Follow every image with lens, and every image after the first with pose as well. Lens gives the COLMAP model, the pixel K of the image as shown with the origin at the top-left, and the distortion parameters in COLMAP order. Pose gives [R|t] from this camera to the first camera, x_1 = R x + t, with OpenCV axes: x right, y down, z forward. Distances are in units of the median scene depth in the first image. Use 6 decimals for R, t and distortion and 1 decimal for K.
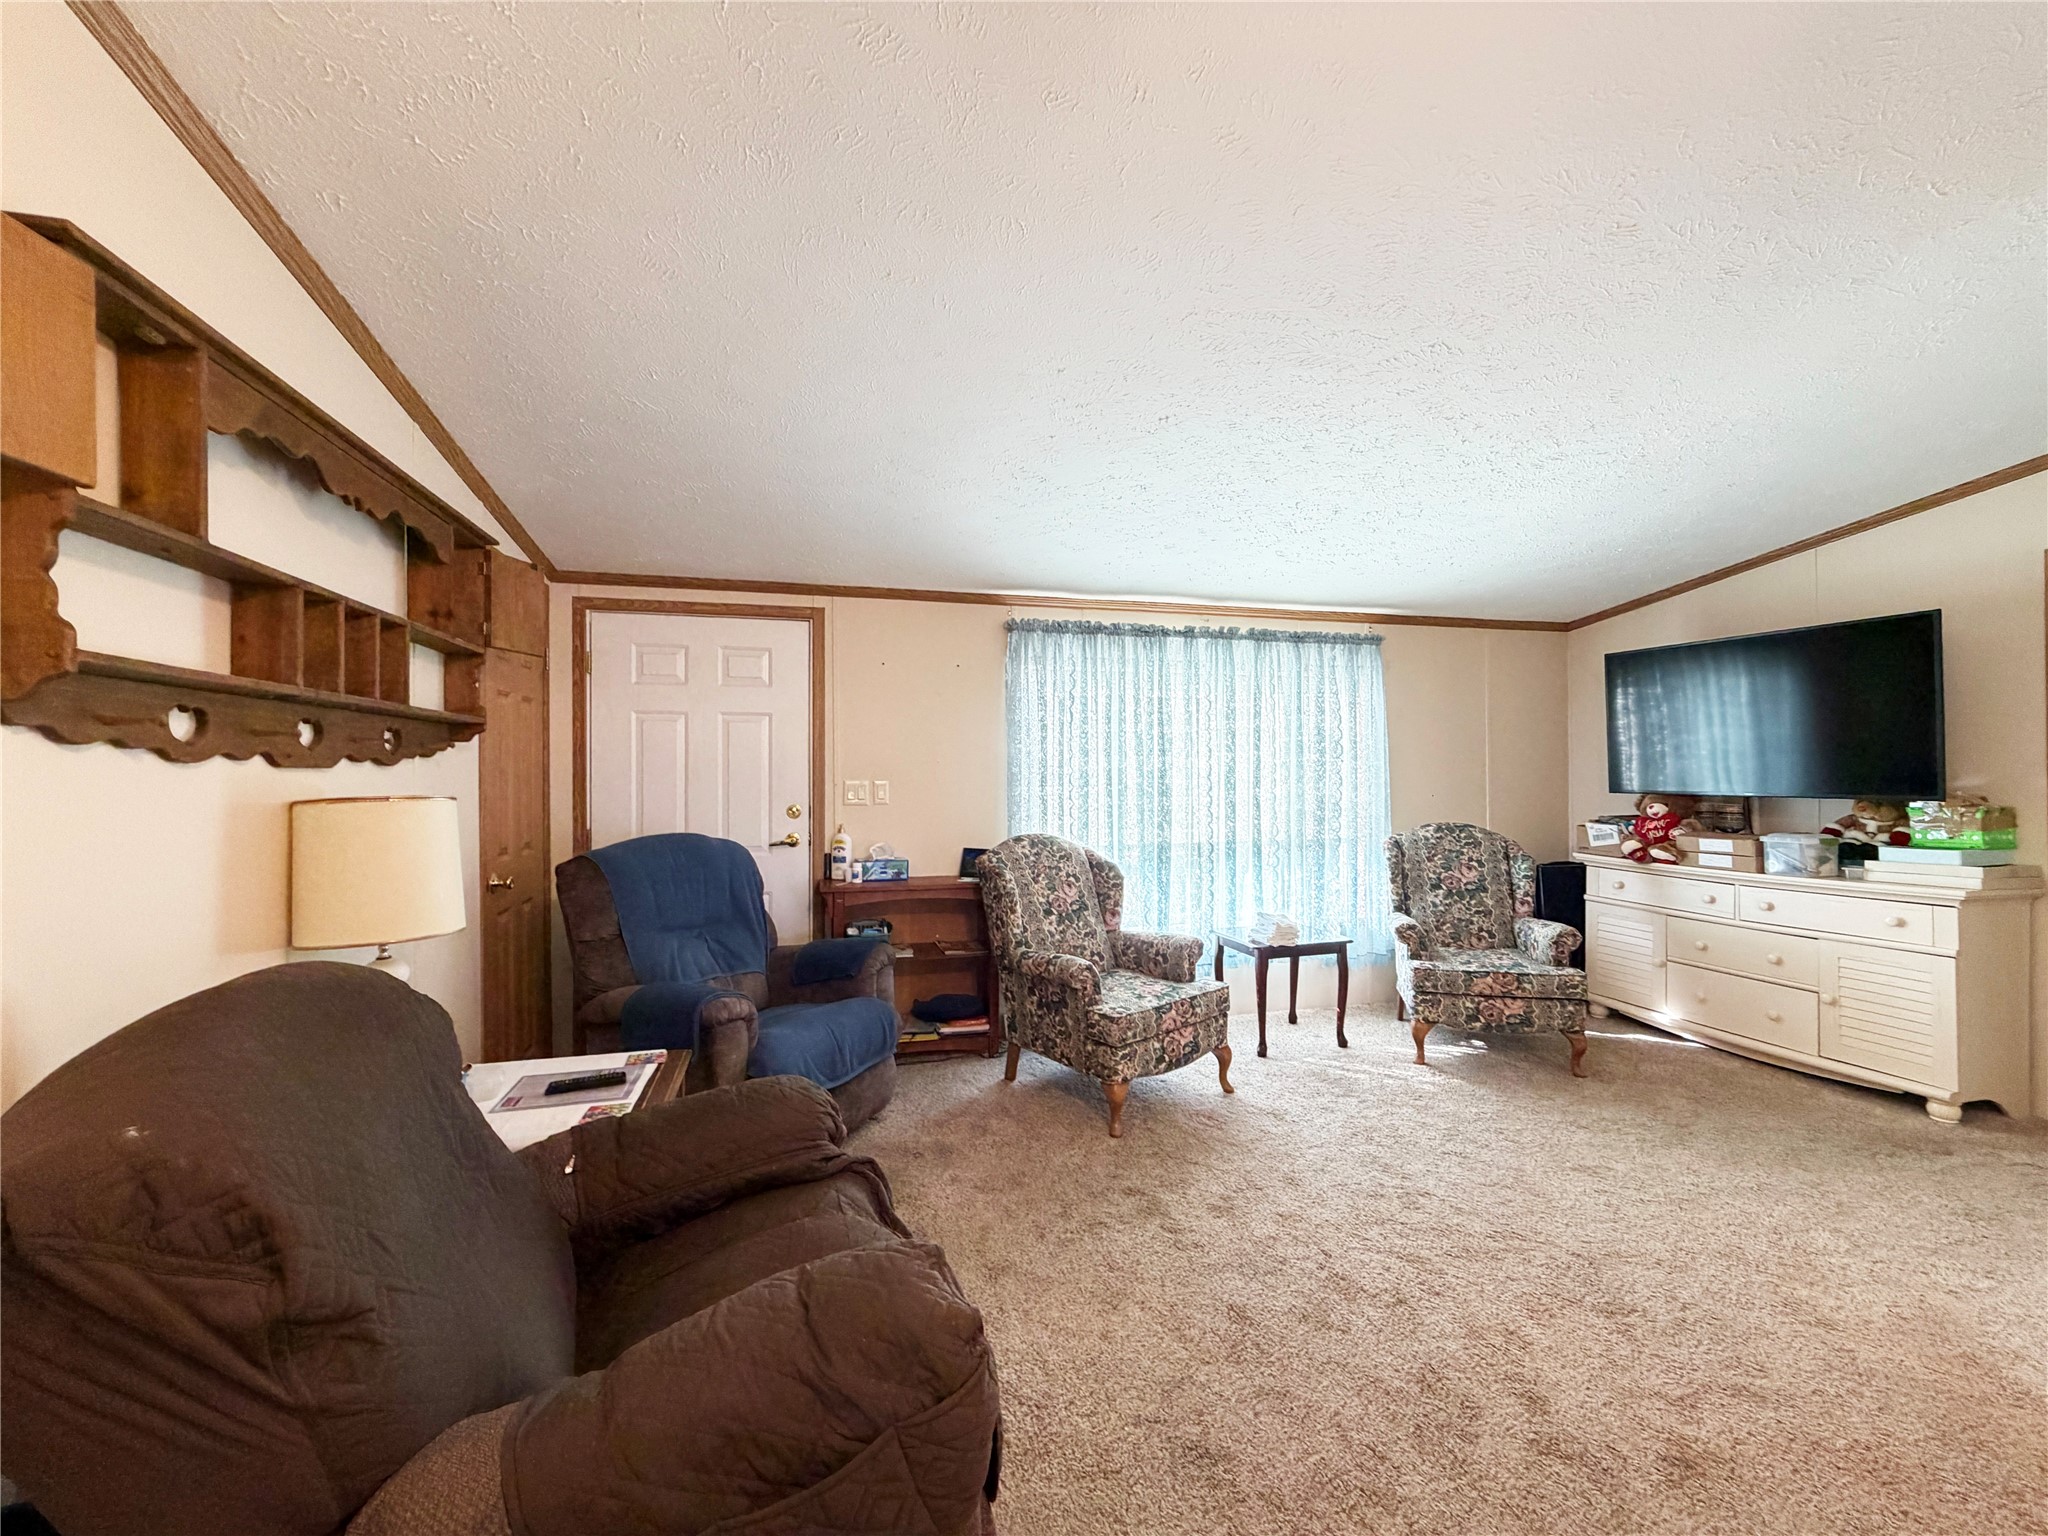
lens RADIAL K [[815.8, 0, 1021.9], [0, 815.8, 769.8], [0, 0, 1]] dist [-0.000381, 0.000073]
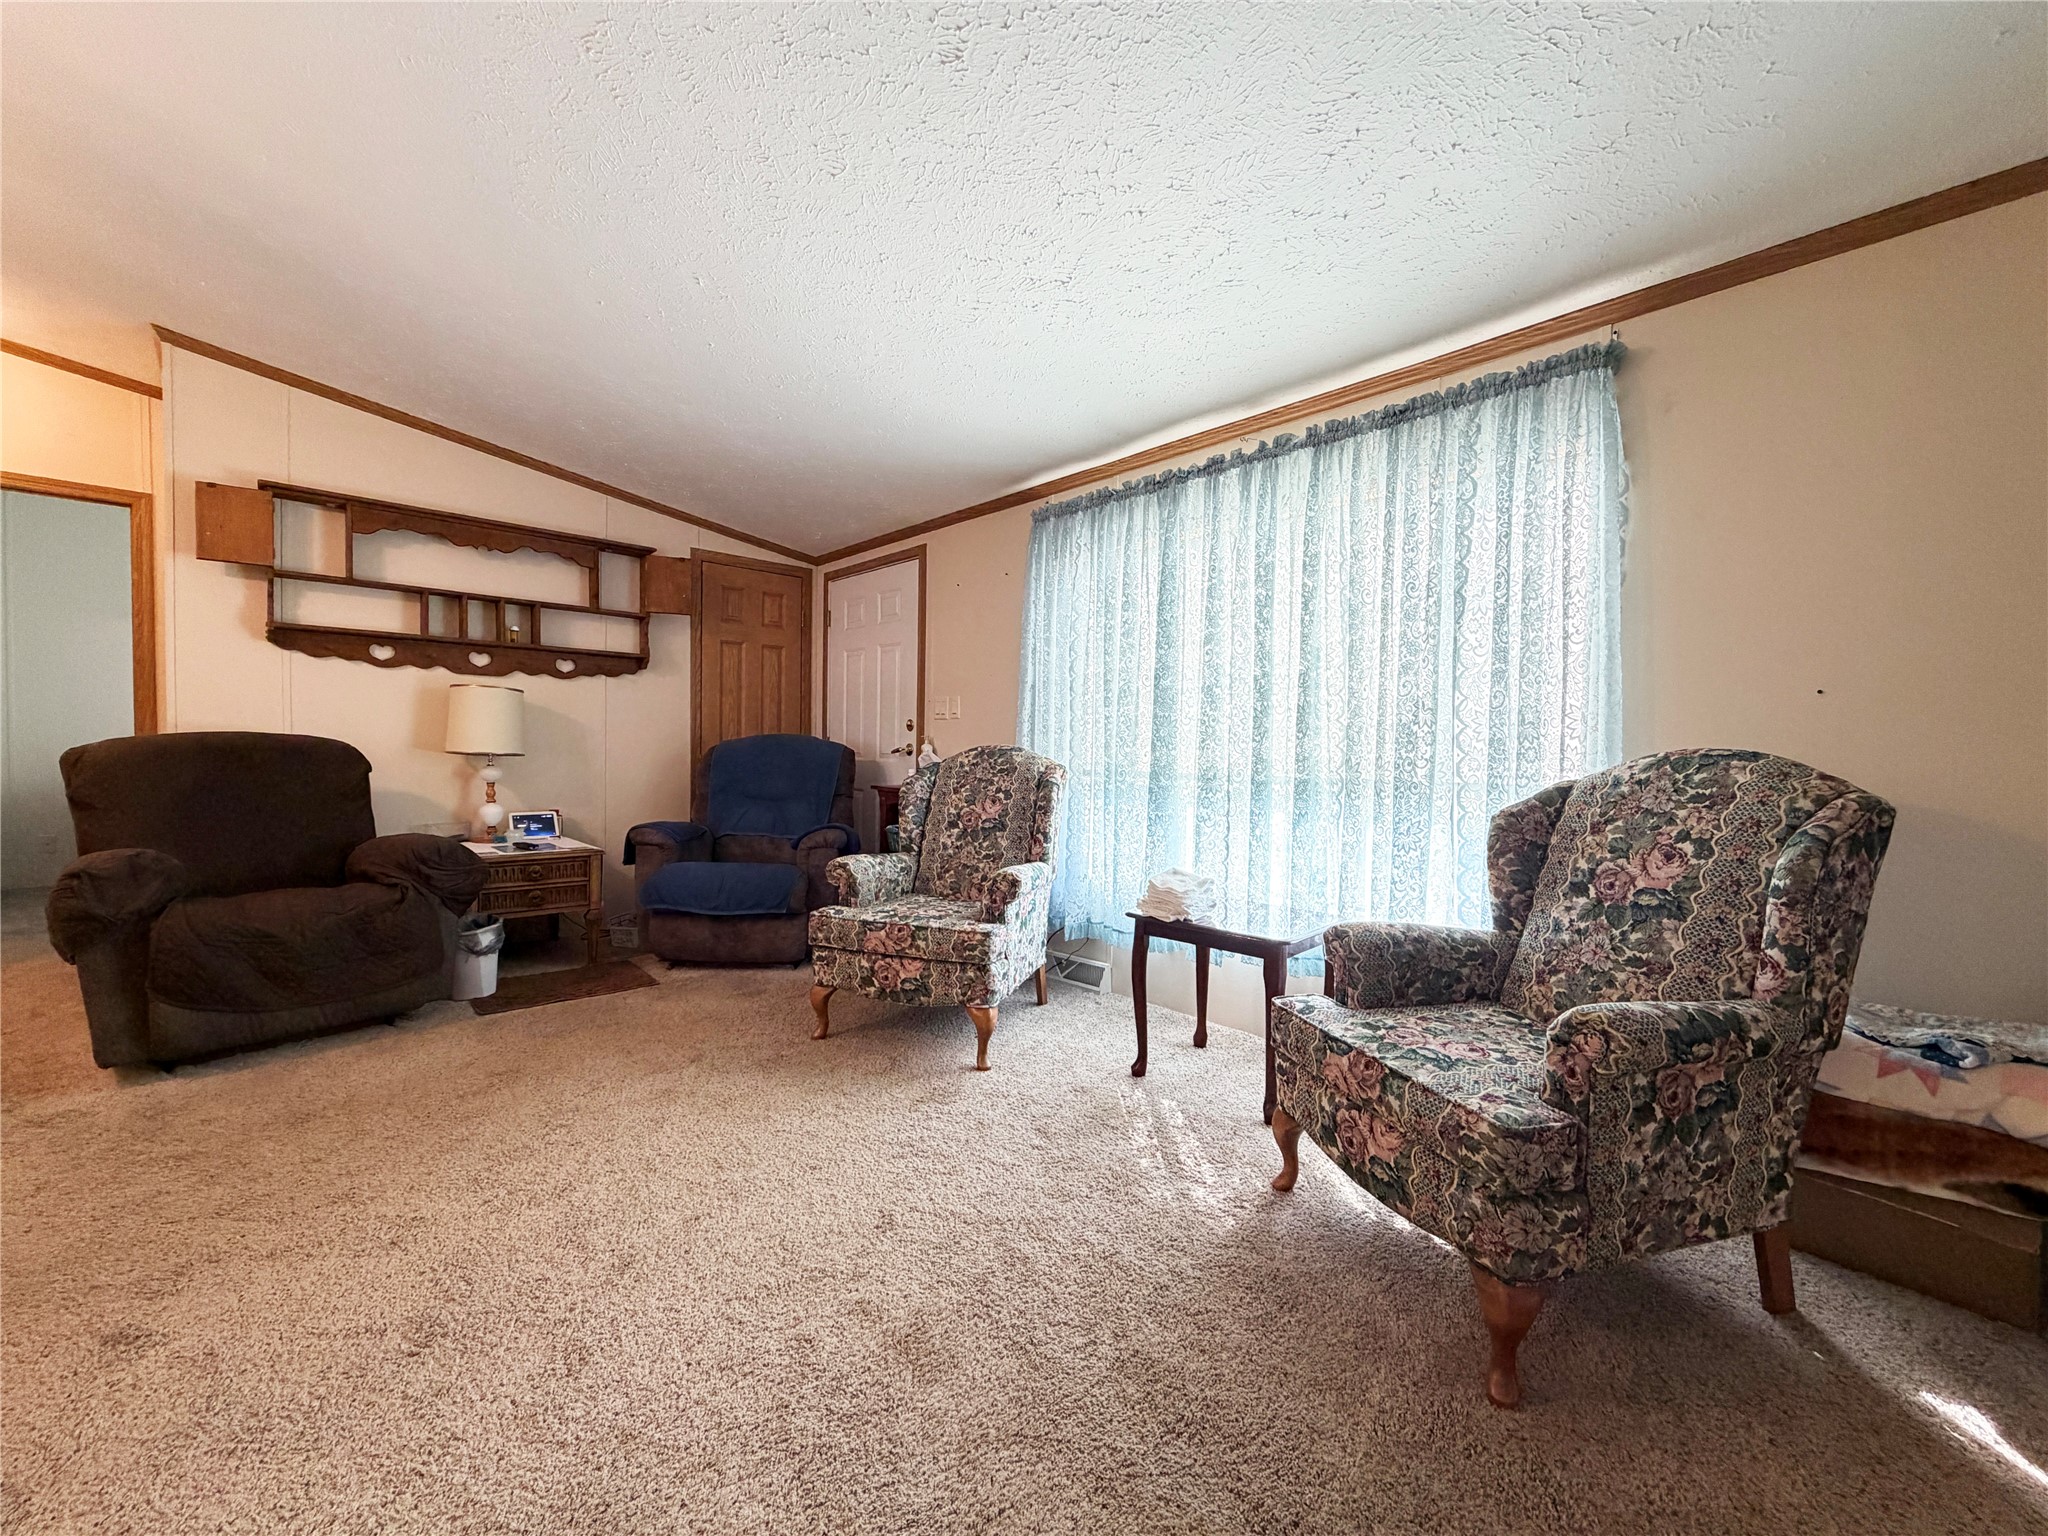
lens RADIAL K [[812.9, 0, 1020.4], [0, 812.9, 773.7], [0, 0, 1]] dist [-0.001336, 0.000065]
pose [[0.481286, 0.037720, -0.875752, 0.810521], [-0.014763, 0.999281, 0.034928, 0.076944], [0.876439, -0.003881, 0.481497, 0.576078]]
